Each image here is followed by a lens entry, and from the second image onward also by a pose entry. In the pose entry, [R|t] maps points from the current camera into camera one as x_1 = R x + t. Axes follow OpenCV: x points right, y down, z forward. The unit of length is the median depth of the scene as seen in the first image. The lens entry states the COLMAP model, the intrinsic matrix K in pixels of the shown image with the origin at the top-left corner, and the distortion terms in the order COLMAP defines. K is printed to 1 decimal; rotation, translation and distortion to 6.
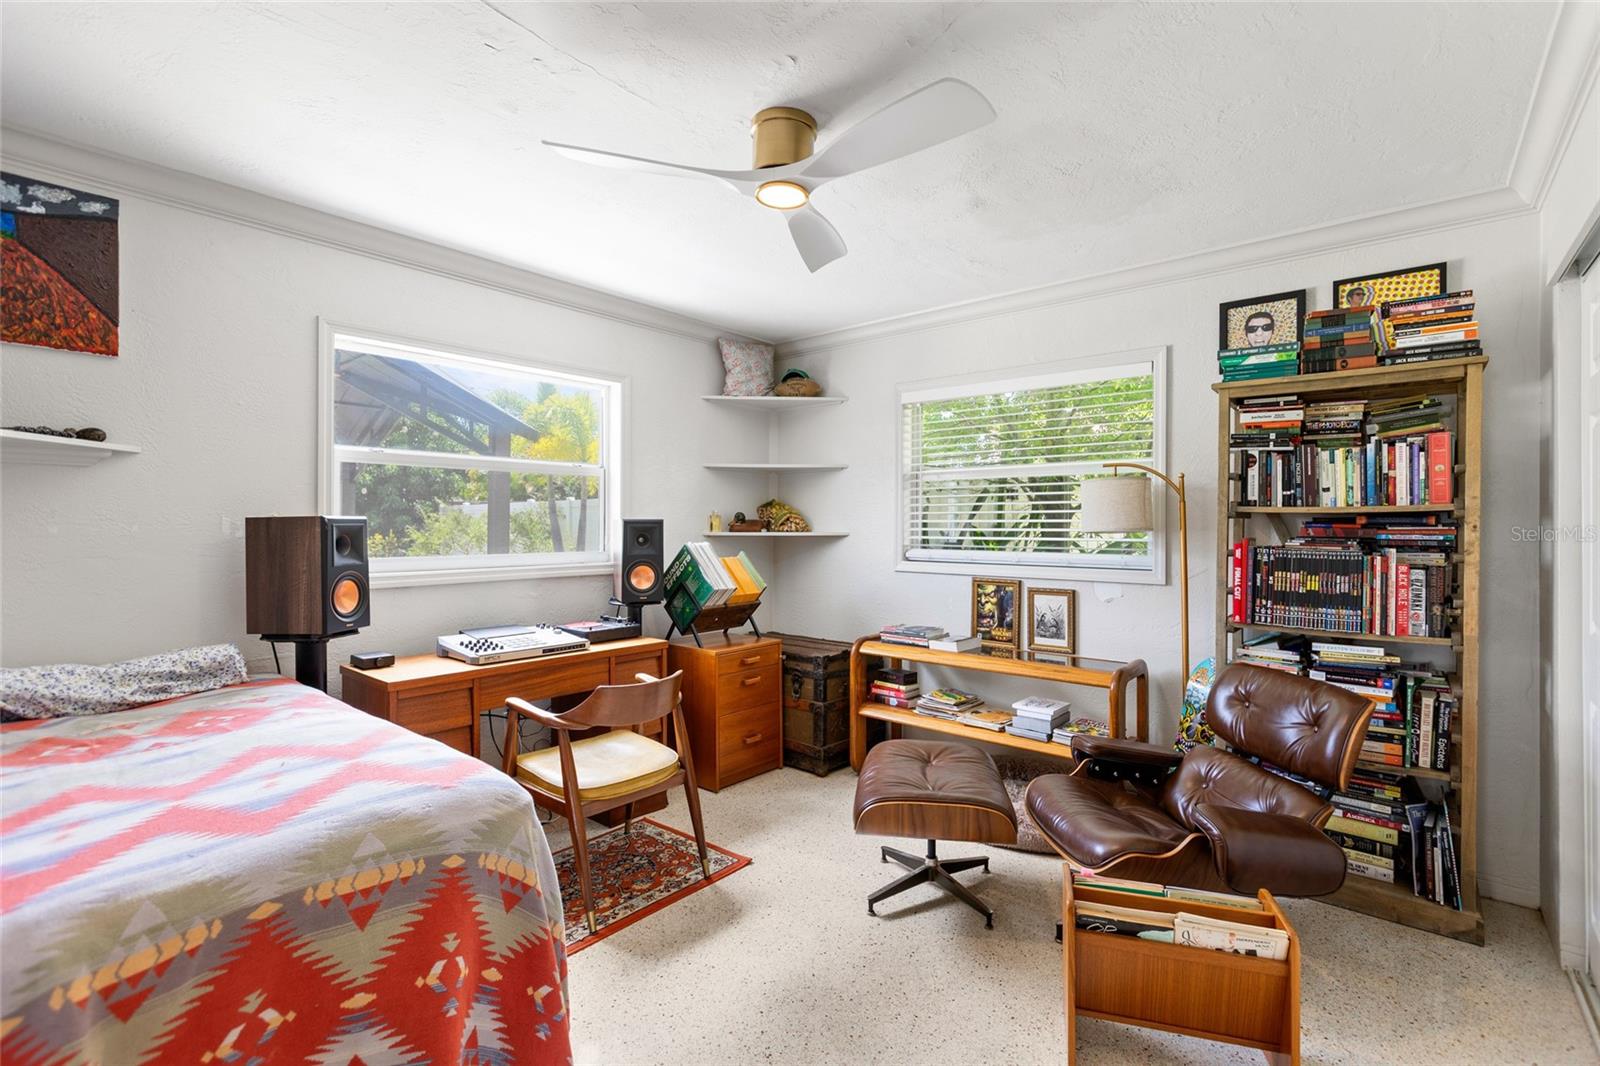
lens RADIAL K [[719.3, 0, 800.9], [0, 719.3, 523.0], [0, 0, 1]] dist [0.005593, -0.001191]
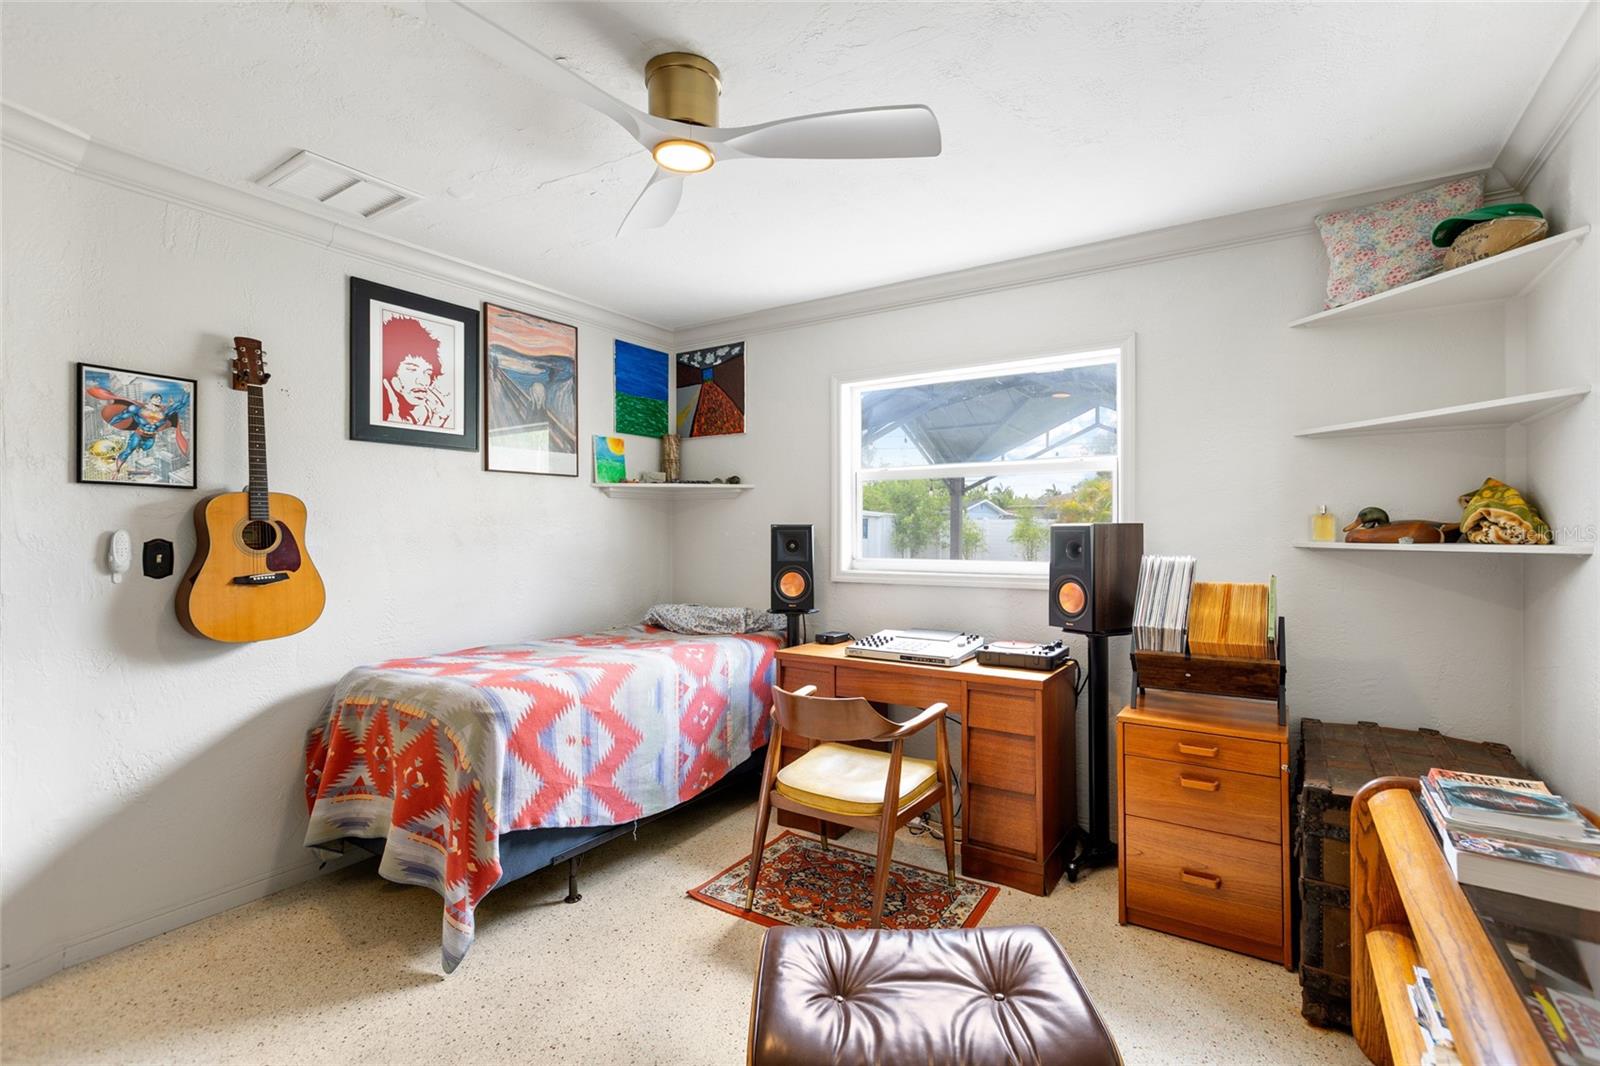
lens RADIAL K [[719.3, 0, 807.5], [0, 719.3, 531.4], [0, 0, 1]] dist [0.005593, -0.001191]
pose [[0.142488, -0.001441, -0.989795, 0.737765], [0.003299, 0.999994, -0.000981, 0.004869], [0.989791, -0.003126, 0.142492, 0.875143]]
